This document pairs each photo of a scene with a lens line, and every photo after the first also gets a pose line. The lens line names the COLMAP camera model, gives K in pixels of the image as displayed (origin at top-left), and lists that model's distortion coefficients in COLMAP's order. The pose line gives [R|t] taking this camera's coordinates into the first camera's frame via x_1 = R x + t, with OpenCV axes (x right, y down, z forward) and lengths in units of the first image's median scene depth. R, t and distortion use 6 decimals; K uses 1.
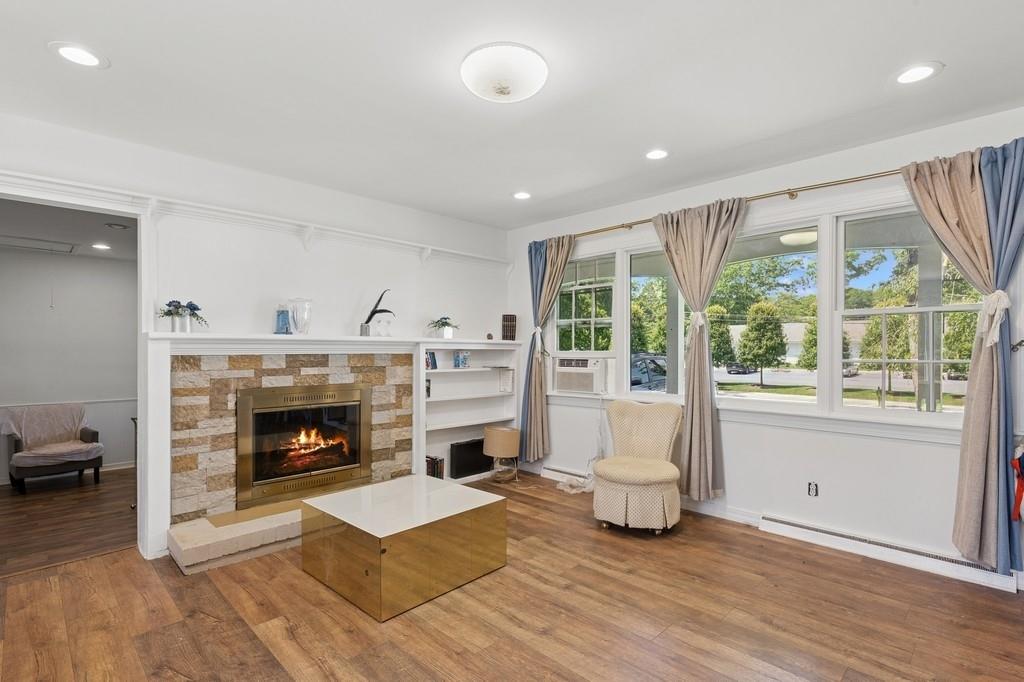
lens RADIAL K [[498.4, 0, 511.5], [0, 498.4, 356.9], [0, 0, 1]] dist [-0.001541, -0.000118]
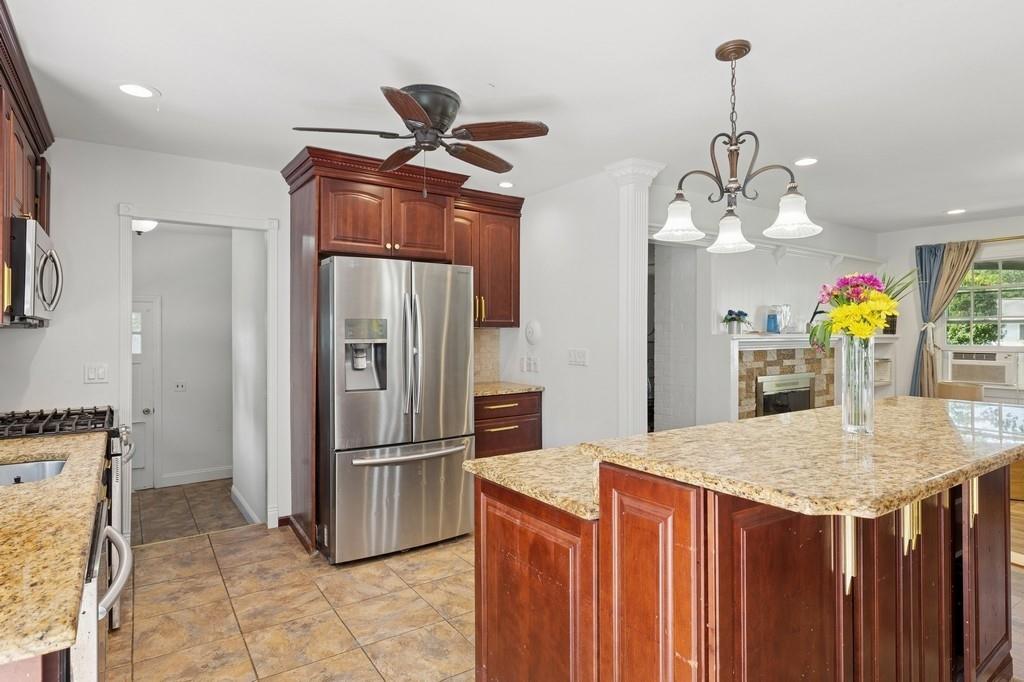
lens RADIAL K [[576.8, 0, 512.0], [0, 576.8, 341.0], [0, 0, 1]] dist [-0.001255, -0.000295]
pose [[0.985507, 0.003552, -0.169595, -0.689007], [-0.003003, 0.999989, 0.003491, -0.023600], [0.169606, -0.002931, 0.985508, -0.441825]]
